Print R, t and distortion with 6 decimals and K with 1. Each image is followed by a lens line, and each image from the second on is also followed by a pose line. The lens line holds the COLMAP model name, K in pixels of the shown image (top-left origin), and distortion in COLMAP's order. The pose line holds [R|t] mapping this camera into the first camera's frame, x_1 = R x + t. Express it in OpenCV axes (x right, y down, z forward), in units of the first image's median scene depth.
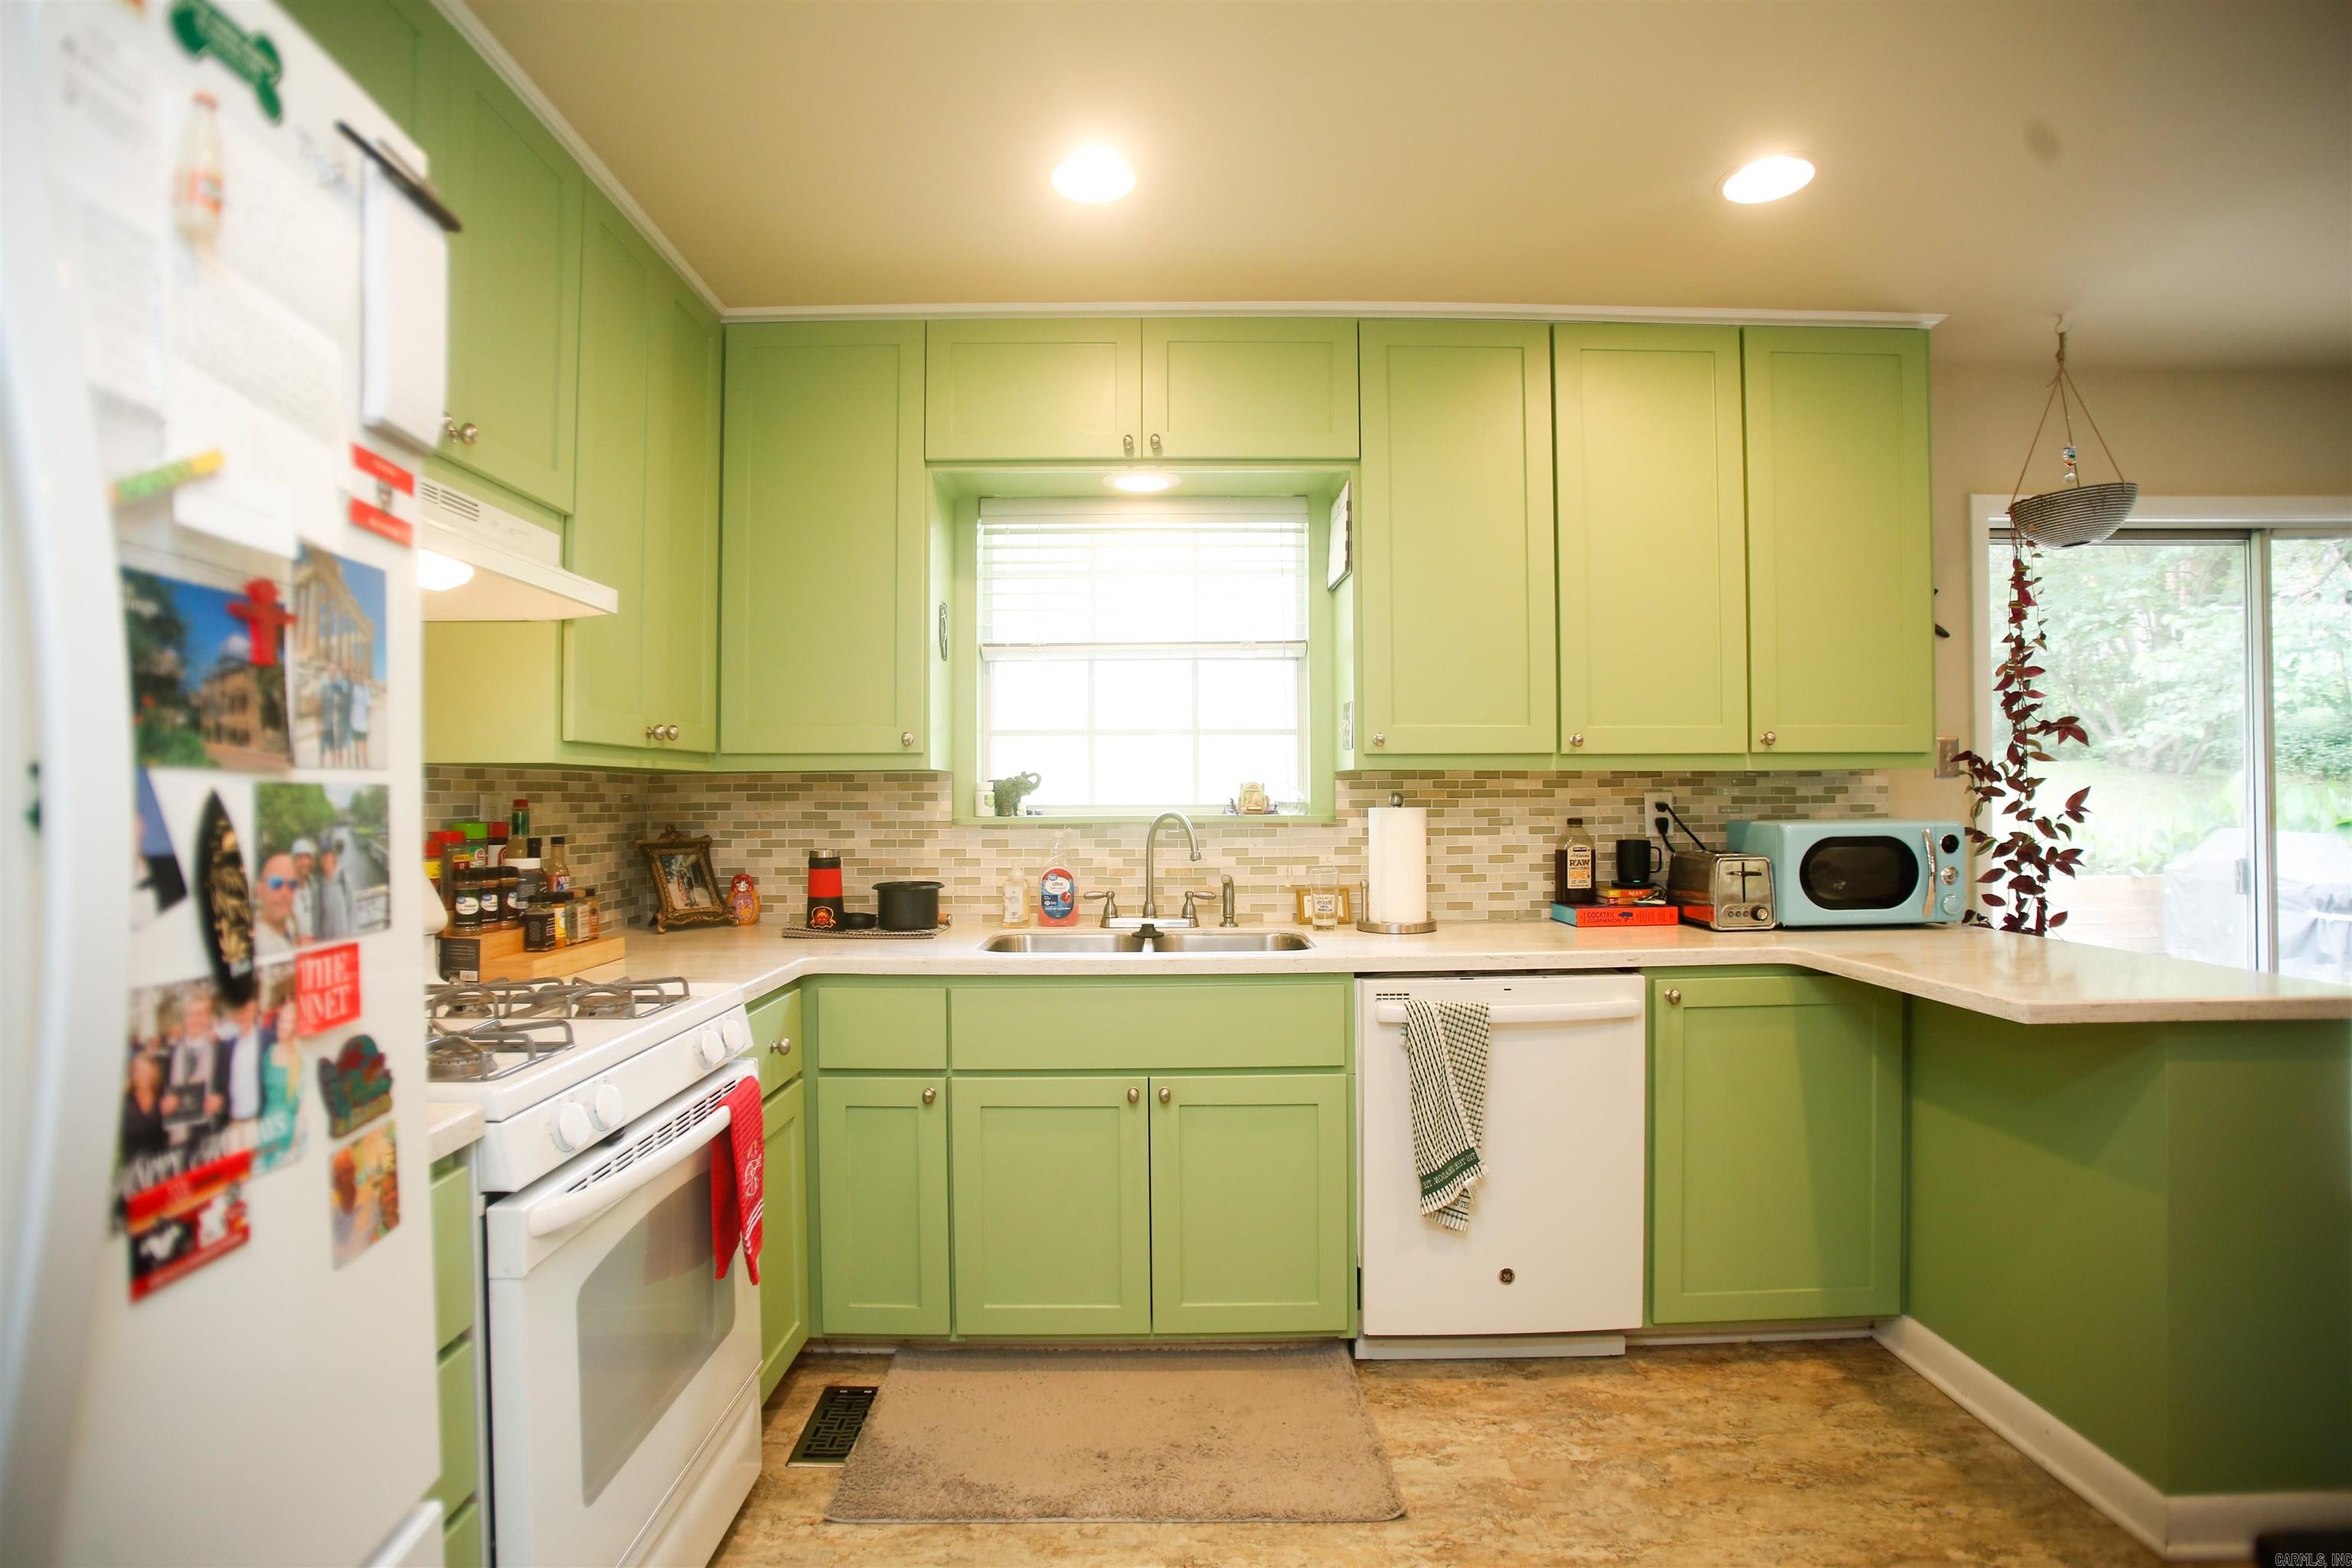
lens RADIAL K [[1144.1, 0, 1169.2], [0, 1144.1, 780.9], [0, 0, 1]] dist [-0.093286, 0.041733]
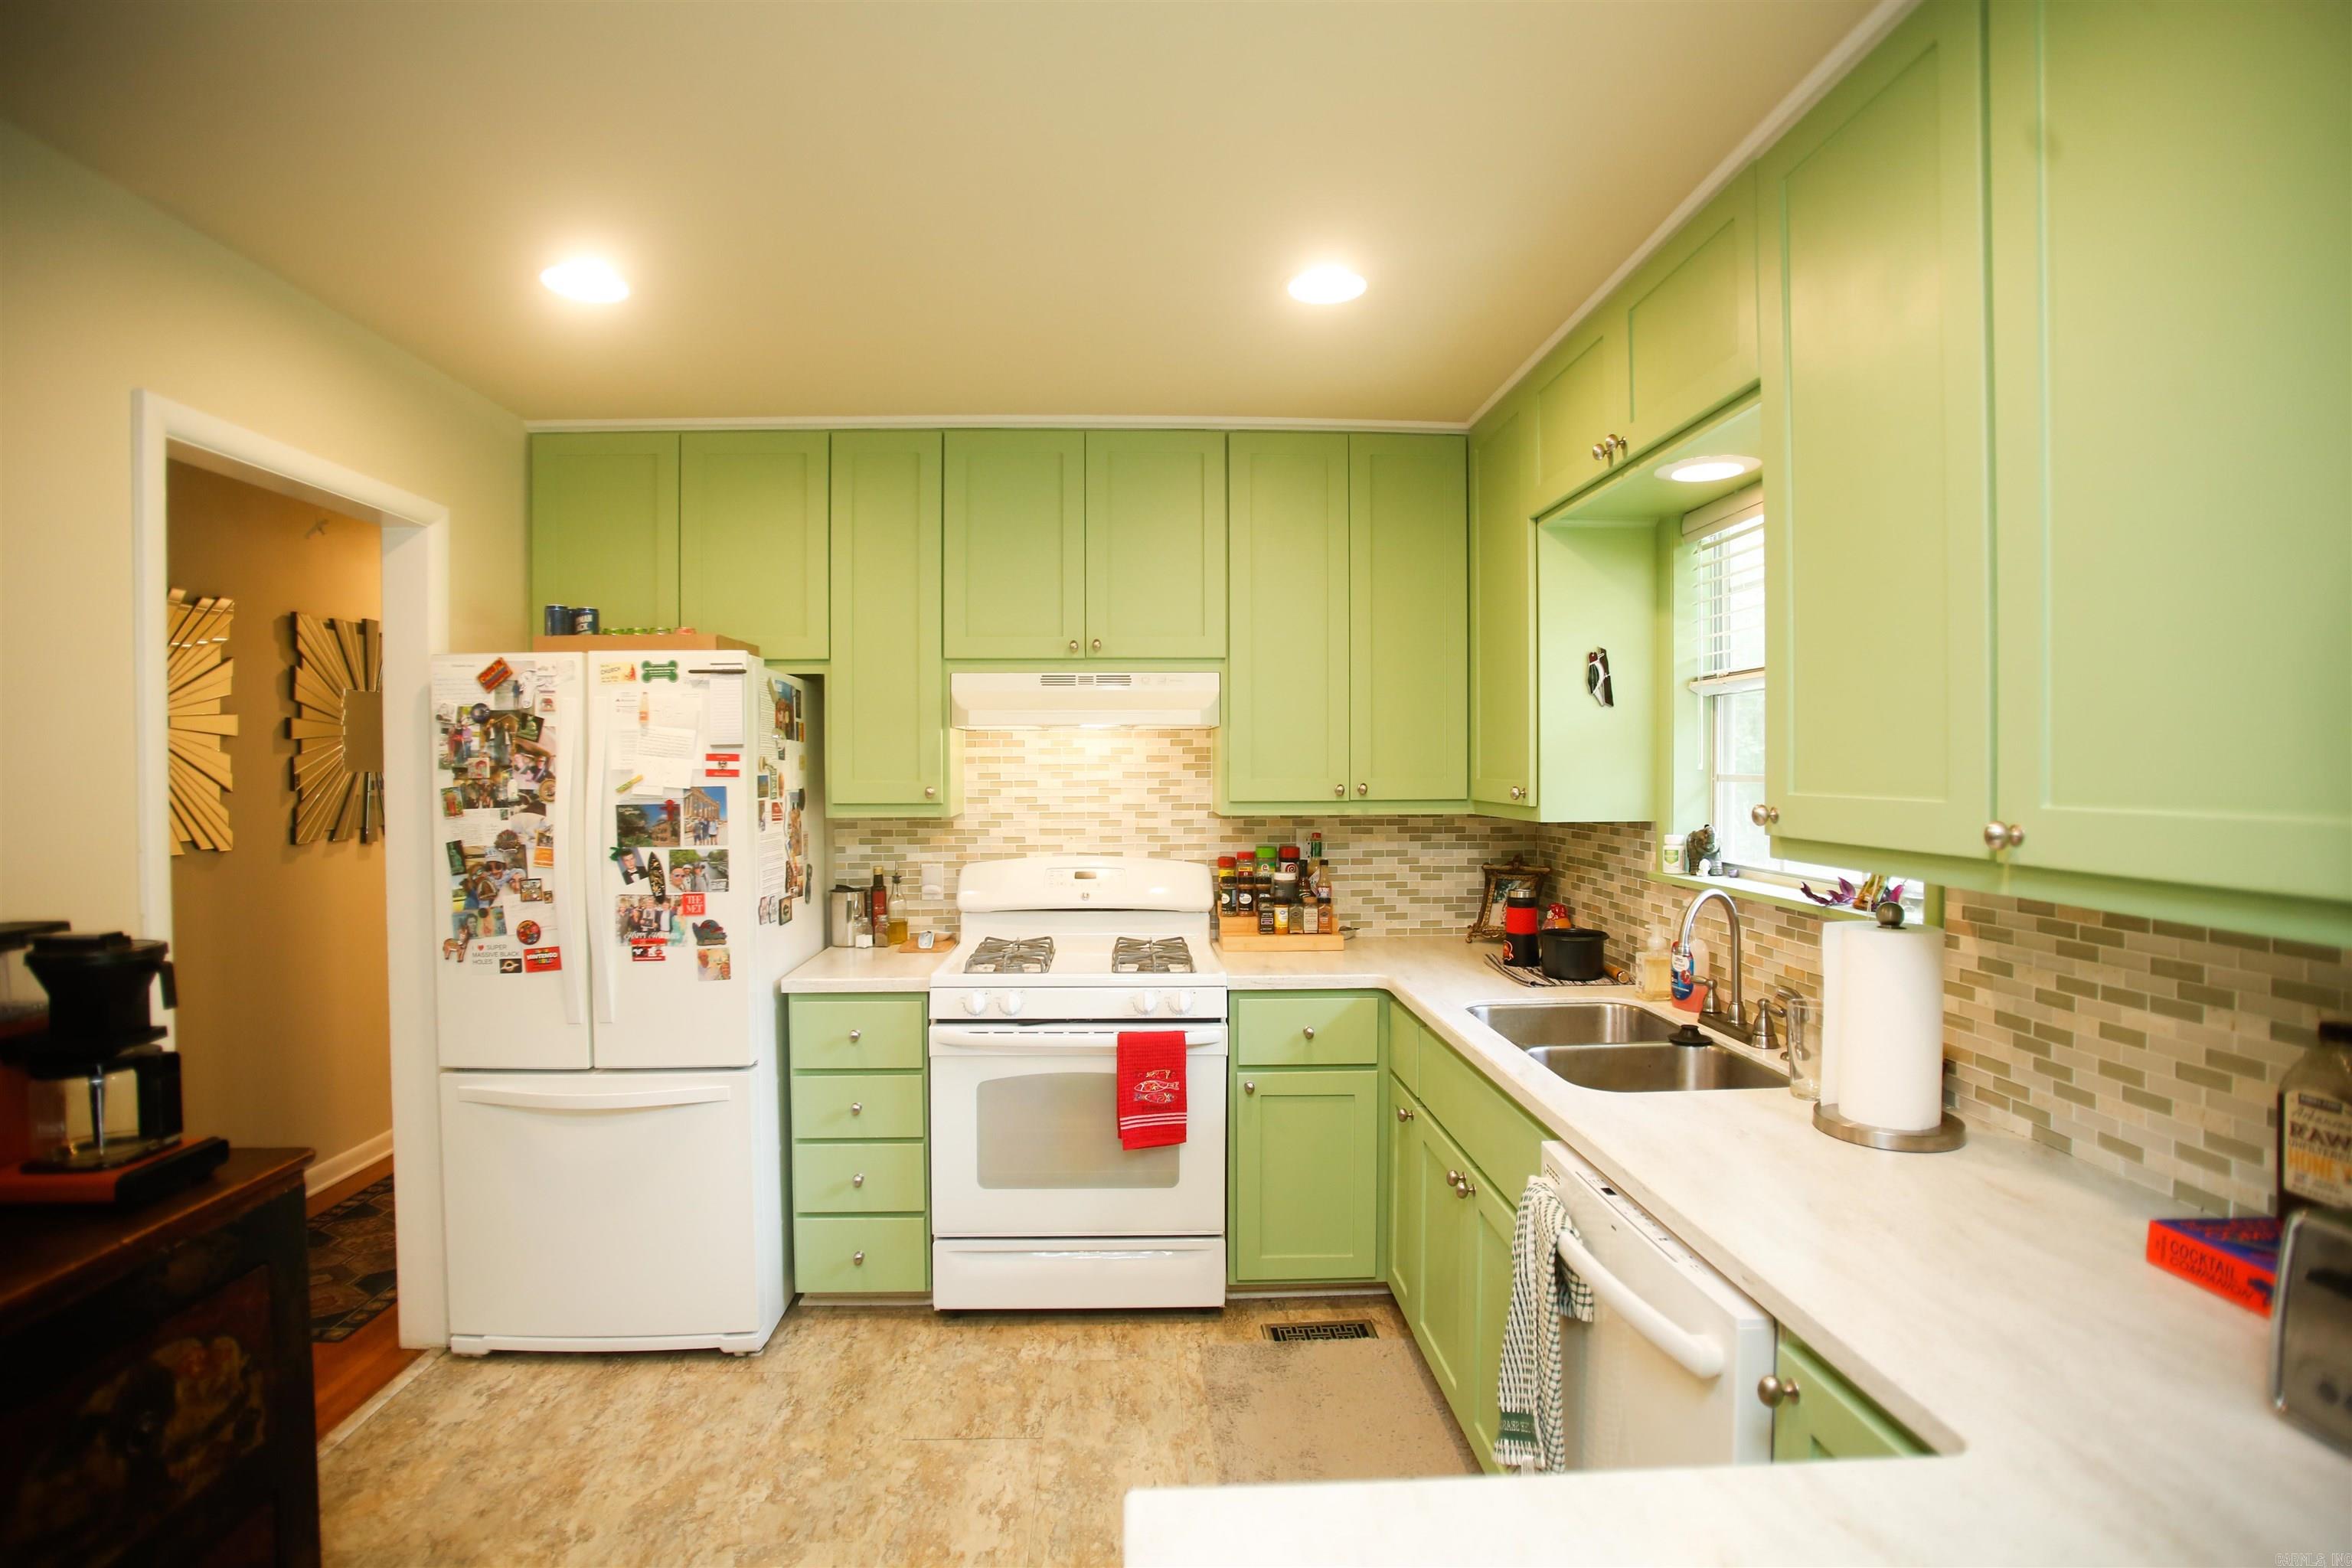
lens RADIAL K [[1144.1, 0, 1169.2], [0, 1144.1, 780.9], [0, 0, 1]] dist [-0.093286, 0.041733]
pose [[0.030104, 0.018132, -0.999382, 0.798007], [0.014926, 0.999716, 0.018588, -0.071754], [0.999435, -0.015477, 0.029825, 0.644392]]
